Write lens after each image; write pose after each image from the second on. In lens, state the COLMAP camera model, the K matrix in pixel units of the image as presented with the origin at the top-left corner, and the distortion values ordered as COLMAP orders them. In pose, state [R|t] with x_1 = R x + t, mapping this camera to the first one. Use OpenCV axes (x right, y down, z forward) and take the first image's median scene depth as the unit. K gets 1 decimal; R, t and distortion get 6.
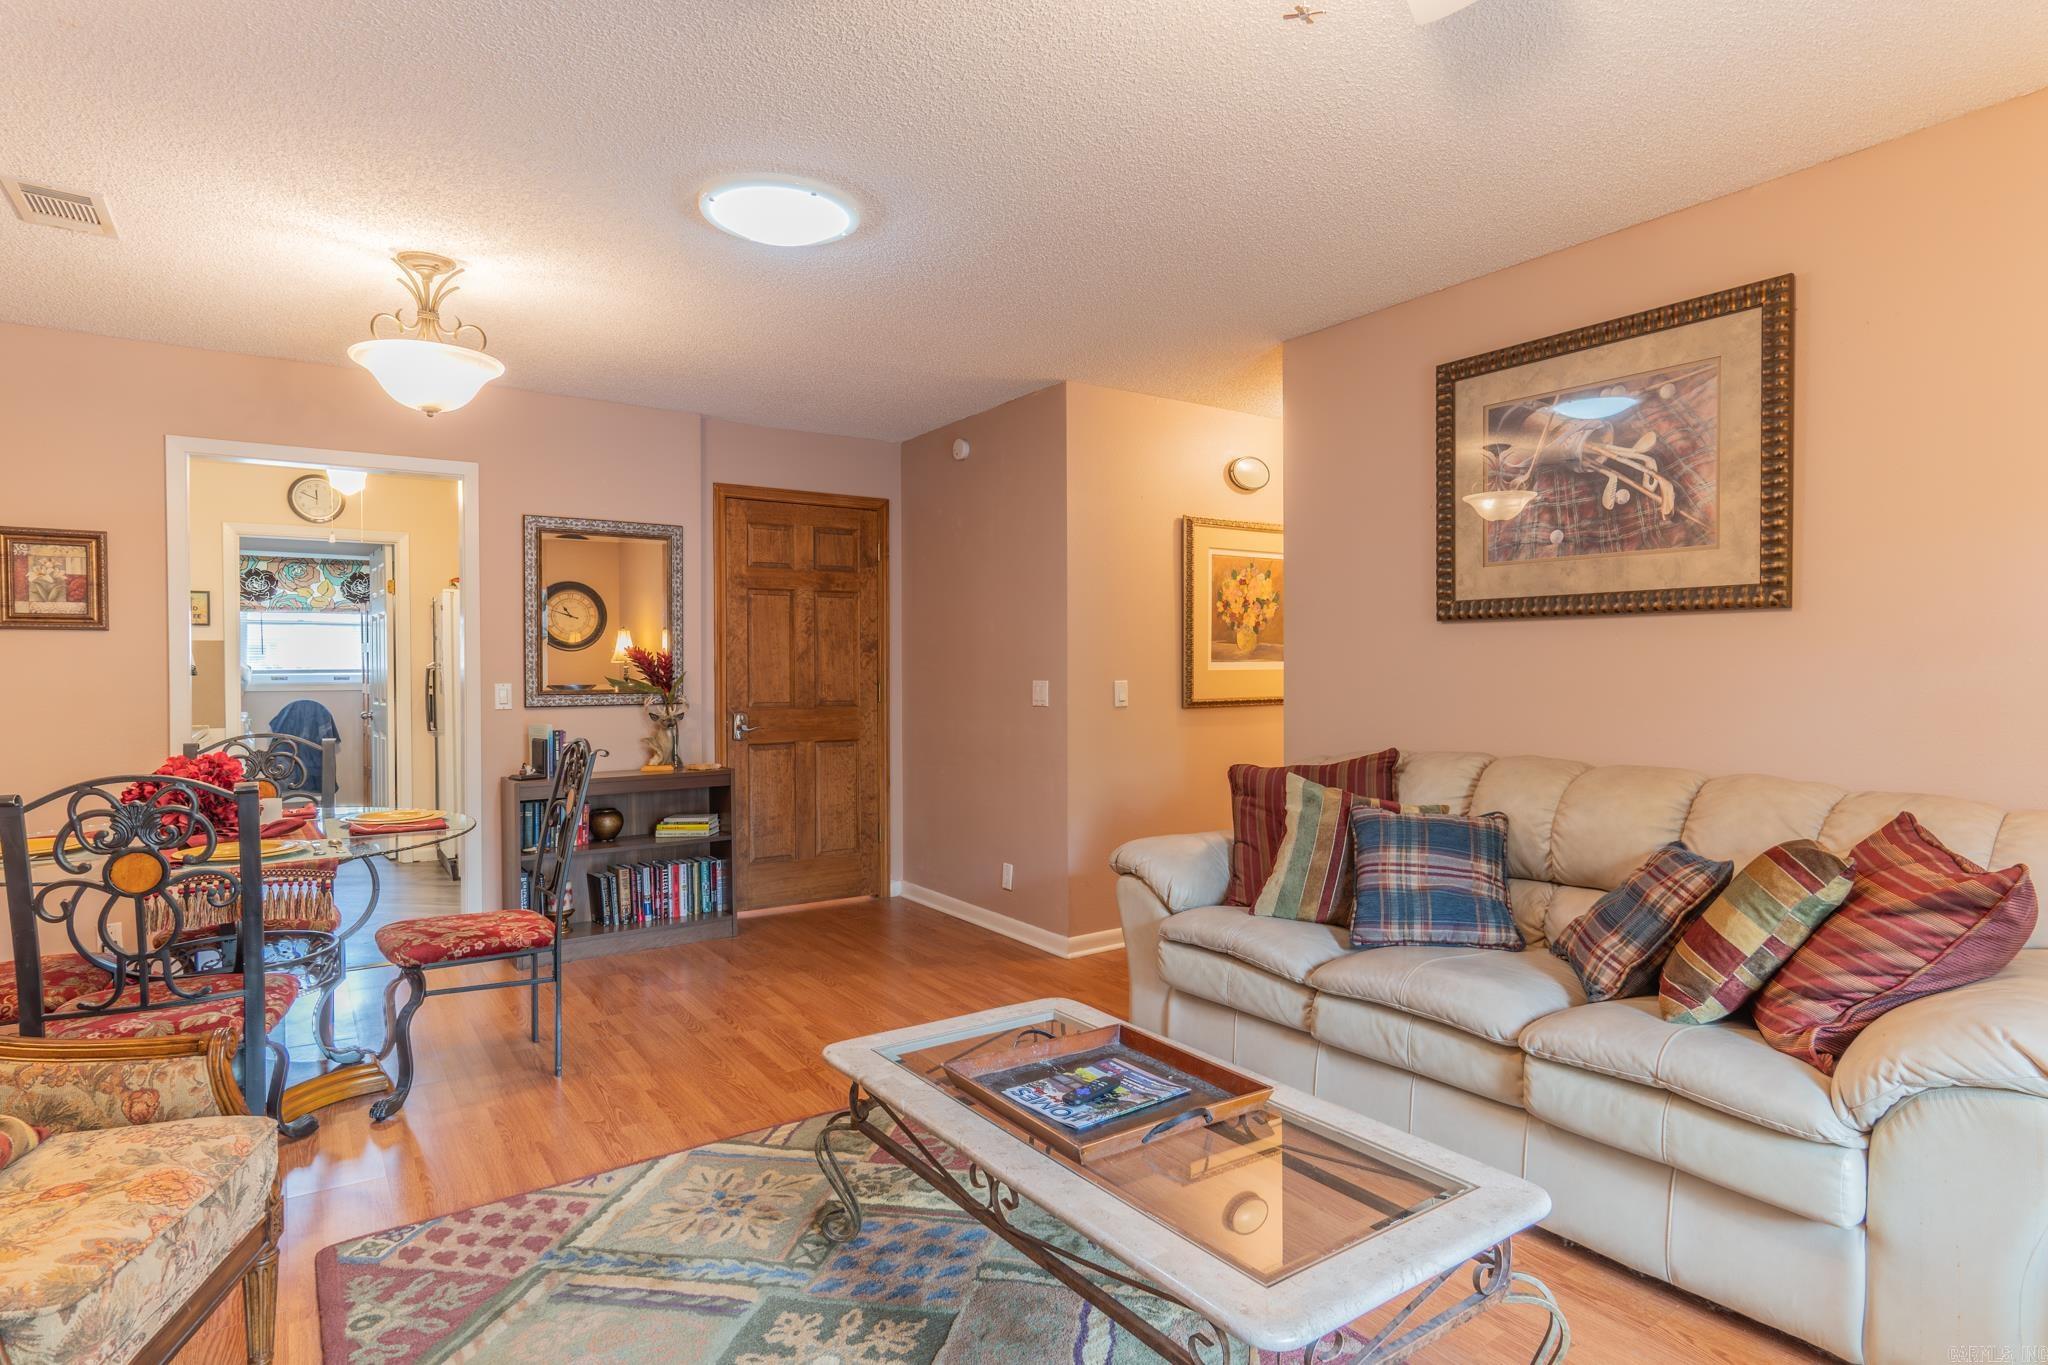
lens RADIAL K [[1092.7, 0, 1032.6], [0, 1092.7, 675.6], [0, 0, 1]] dist [0.003245, 0.003247]
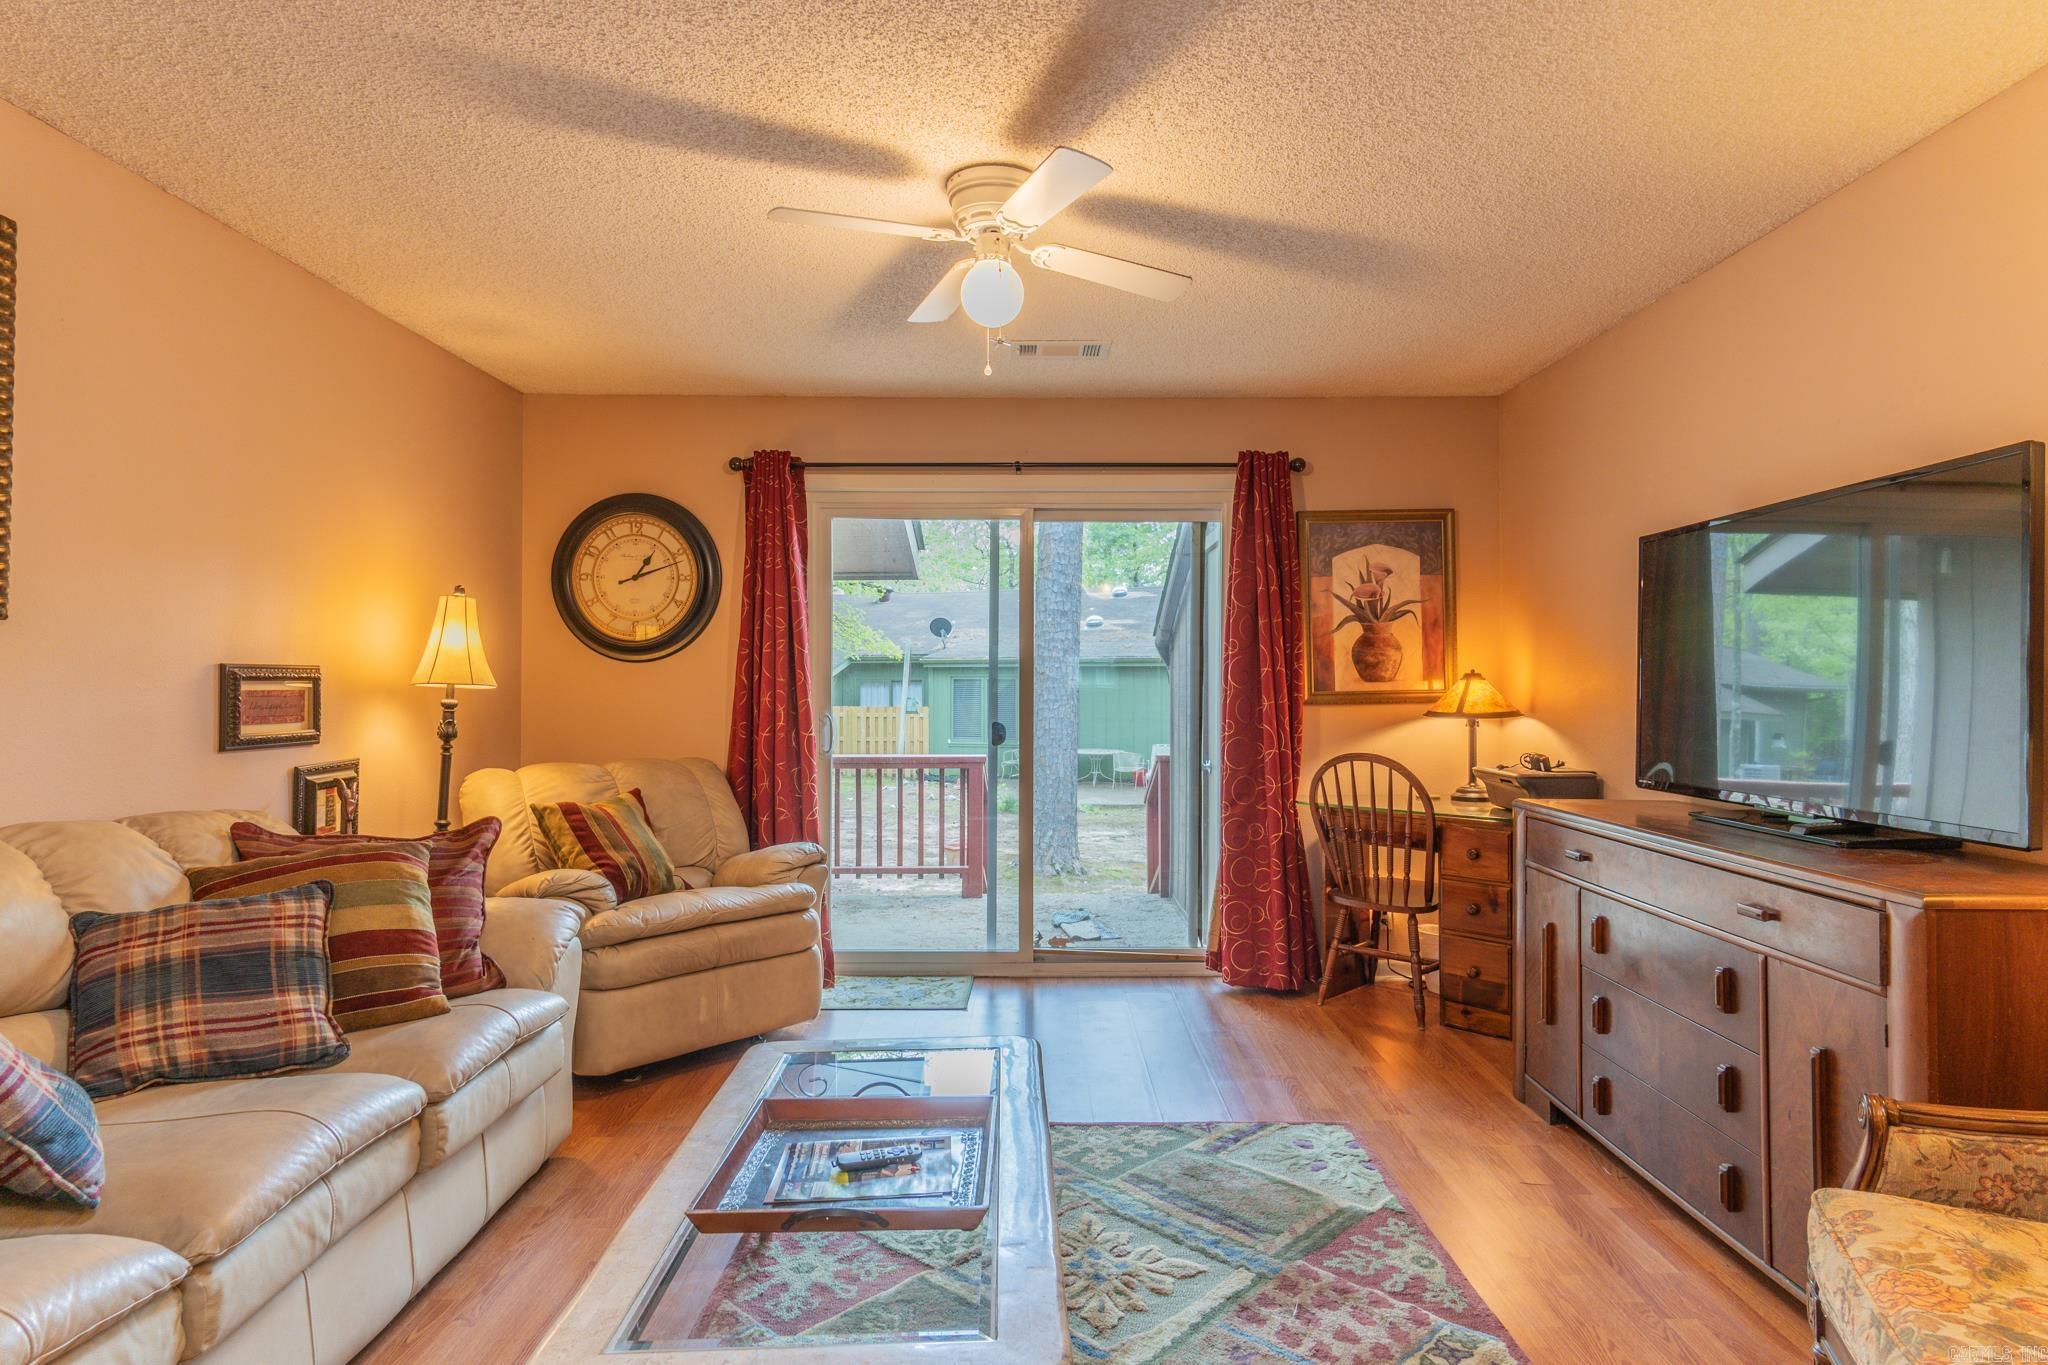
lens RADIAL K [[1092.7, 0, 1032.6], [0, 1092.7, 675.6], [0, 0, 1]] dist [0.003245, 0.003247]
pose [[-0.824913, 0.011522, 0.565142, -0.353555], [0.010084, 0.999933, -0.005667, -0.008948], [-0.565170, 0.001024, -0.824974, 1.044217]]
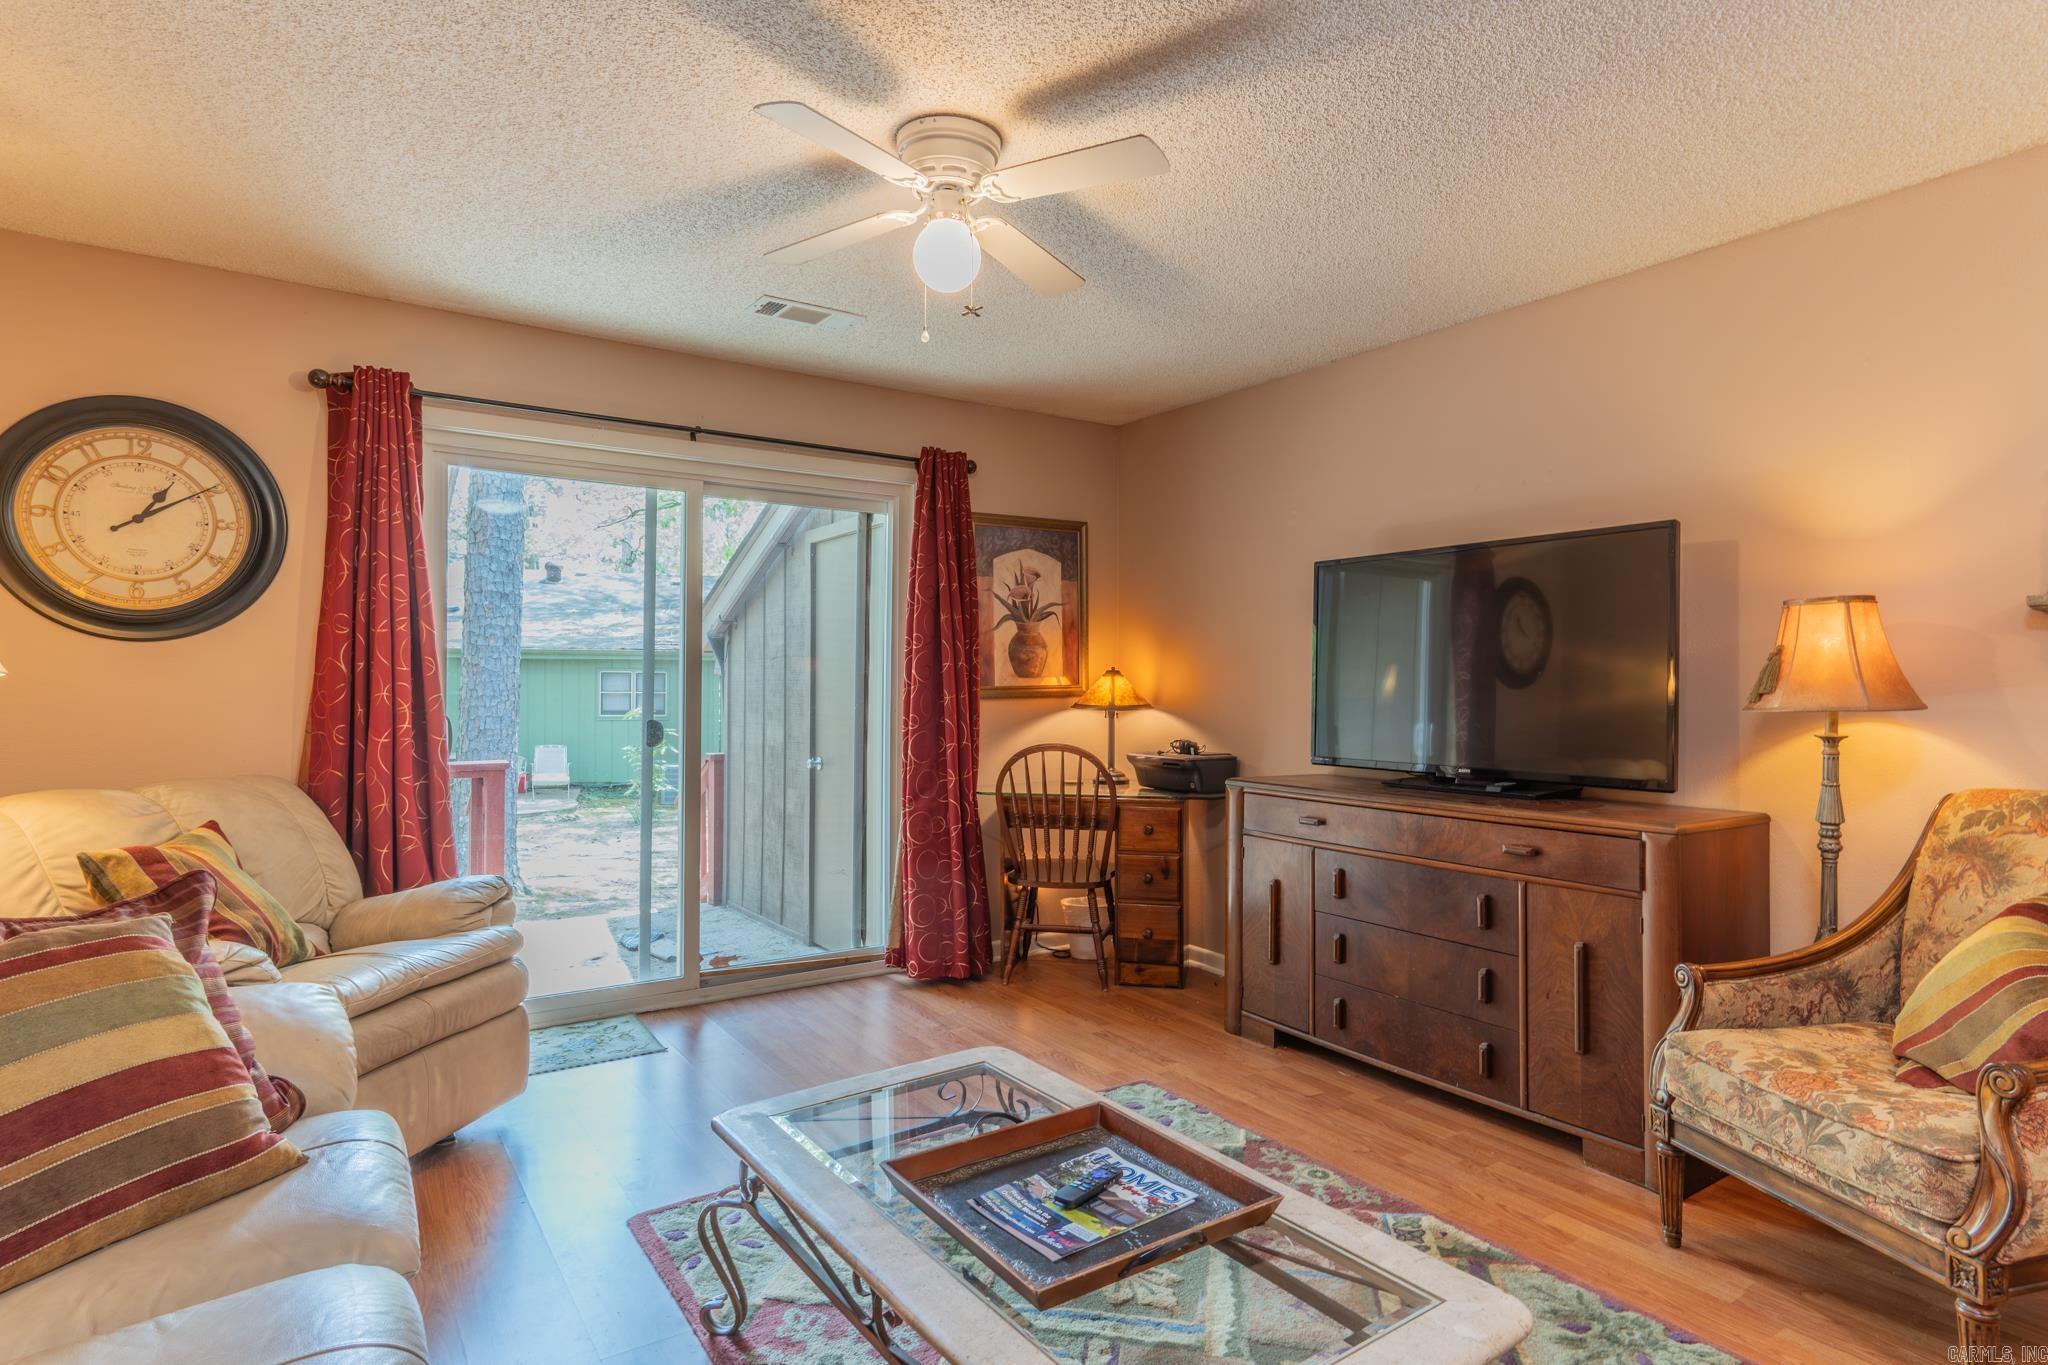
lens RADIAL K [[1098.1, 0, 1031.8], [0, 1098.1, 678.6], [0, 0, 1]] dist [0.007617, 0.001432]
pose [[-0.999966, 0.001028, 0.008231, 0.056859], [0.001061, 0.999991, 0.003994, -0.008916], [-0.008227, 0.004002, -0.999958, 1.149255]]
